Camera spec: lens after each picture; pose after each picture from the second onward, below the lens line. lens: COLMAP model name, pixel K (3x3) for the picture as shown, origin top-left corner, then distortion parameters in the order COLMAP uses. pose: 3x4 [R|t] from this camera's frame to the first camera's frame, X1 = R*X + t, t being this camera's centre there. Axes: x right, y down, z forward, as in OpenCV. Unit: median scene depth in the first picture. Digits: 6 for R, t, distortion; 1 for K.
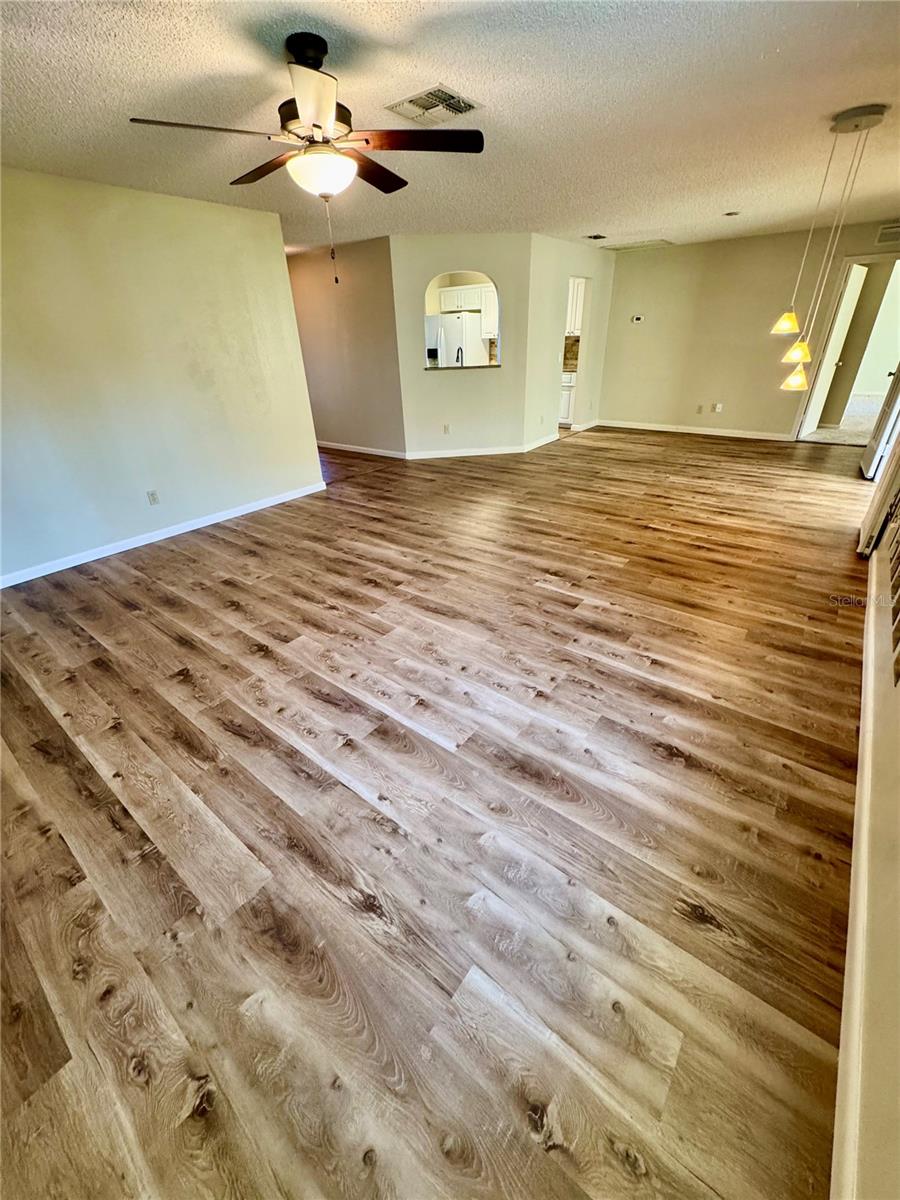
lens RADIAL K [[476.4, 0, 451.3], [0, 476.4, 600.4], [0, 0, 1]] dist [-0.002623, 0.000489]
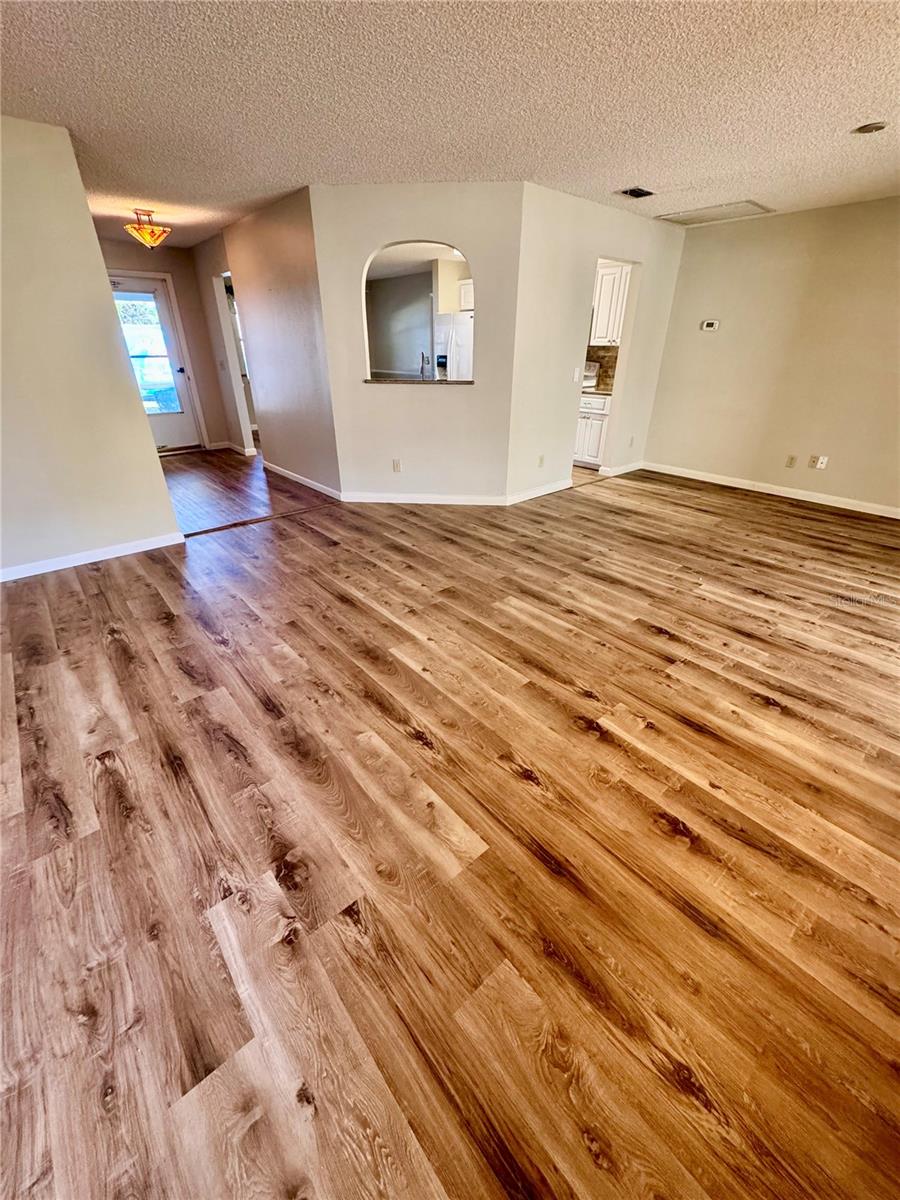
lens RADIAL K [[476.4, 0, 451.3], [0, 476.4, 600.4], [0, 0, 1]] dist [-0.002623, 0.000489]
pose [[0.979936, 0.124498, -0.155648, 0.283392], [-0.126750, 0.991924, -0.004590, -0.224751], [0.153820, 0.024226, 0.987802, 0.419976]]
